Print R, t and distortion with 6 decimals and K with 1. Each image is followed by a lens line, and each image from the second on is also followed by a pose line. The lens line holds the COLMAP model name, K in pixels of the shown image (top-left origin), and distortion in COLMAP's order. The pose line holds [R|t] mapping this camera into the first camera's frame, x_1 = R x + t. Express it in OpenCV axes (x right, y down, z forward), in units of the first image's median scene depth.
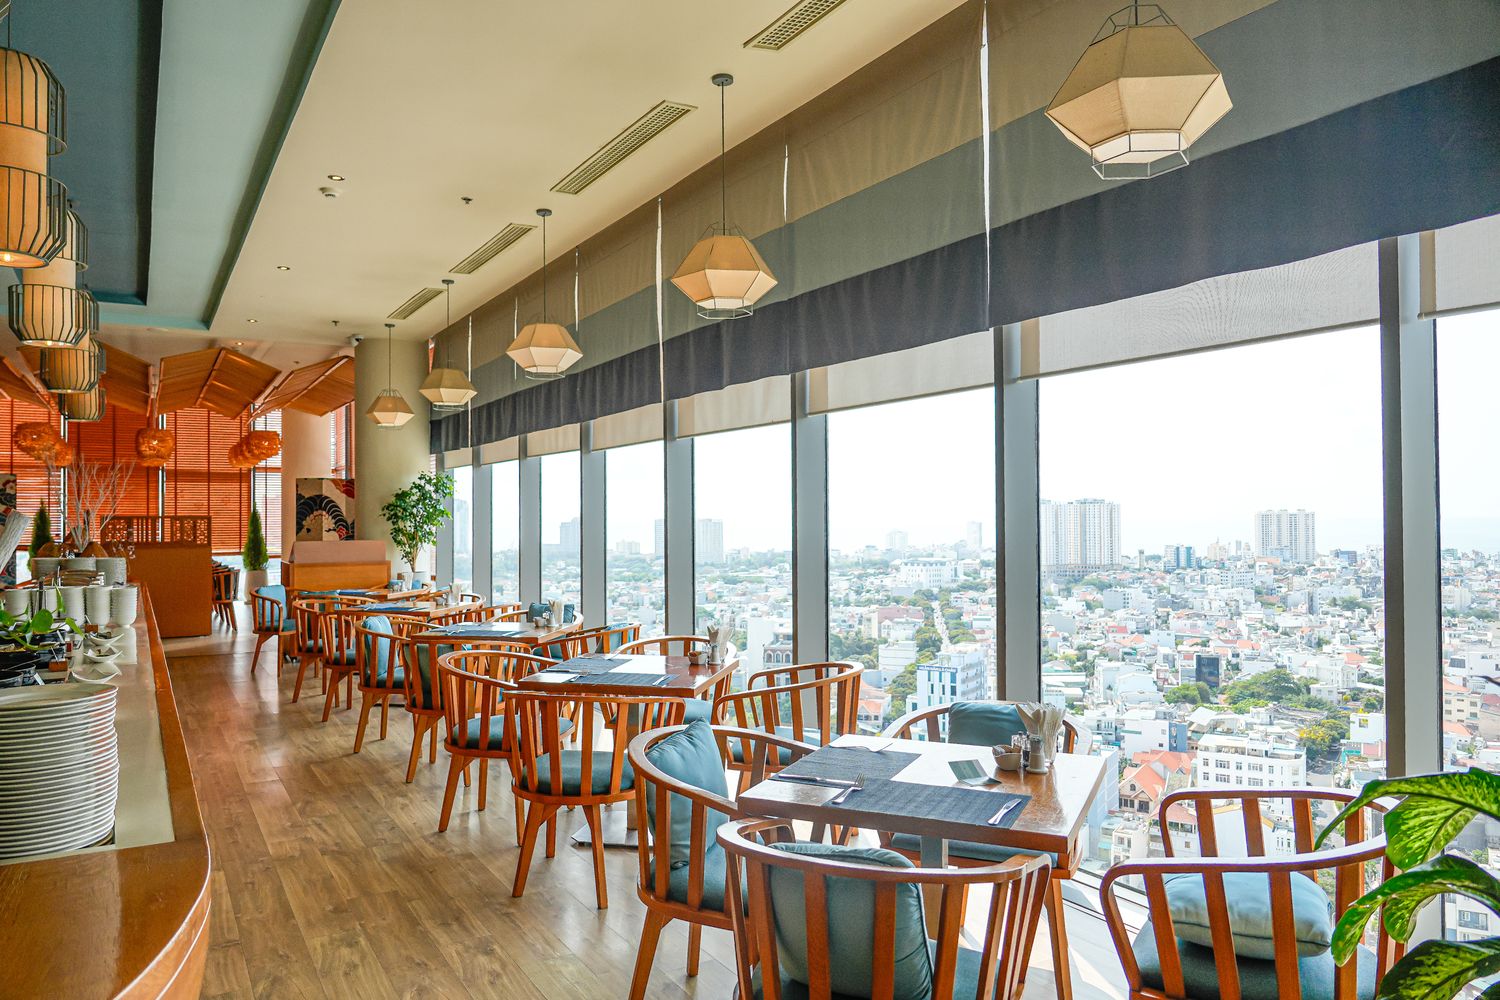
lens RADIAL K [[988.8, 0, 750.0], [0, 988.8, 500.0], [0, 0, 1]] dist [0.000277, 0.000521]
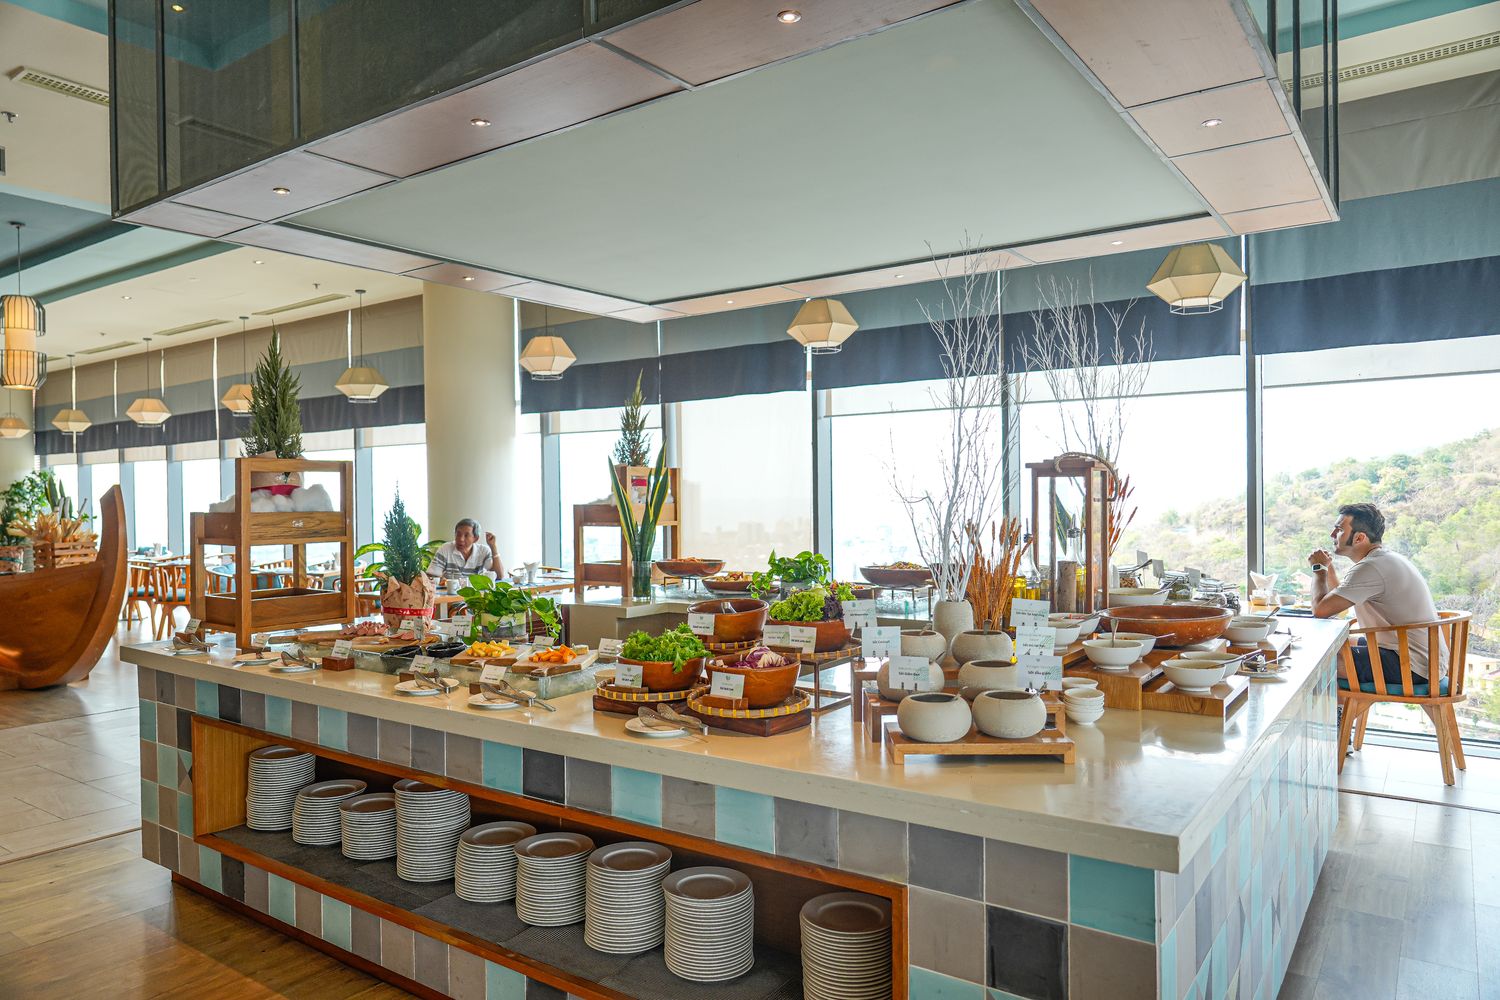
lens RADIAL K [[988.8, 0, 750.0], [0, 988.8, 500.0], [0, 0, 1]] dist [0.000277, 0.000521]
pose [[0.921884, -0.007696, 0.387389, 0.080616], [0.000356, 0.999819, 0.019015, -0.011005], [-0.387465, -0.017392, 0.921720, -0.802020]]
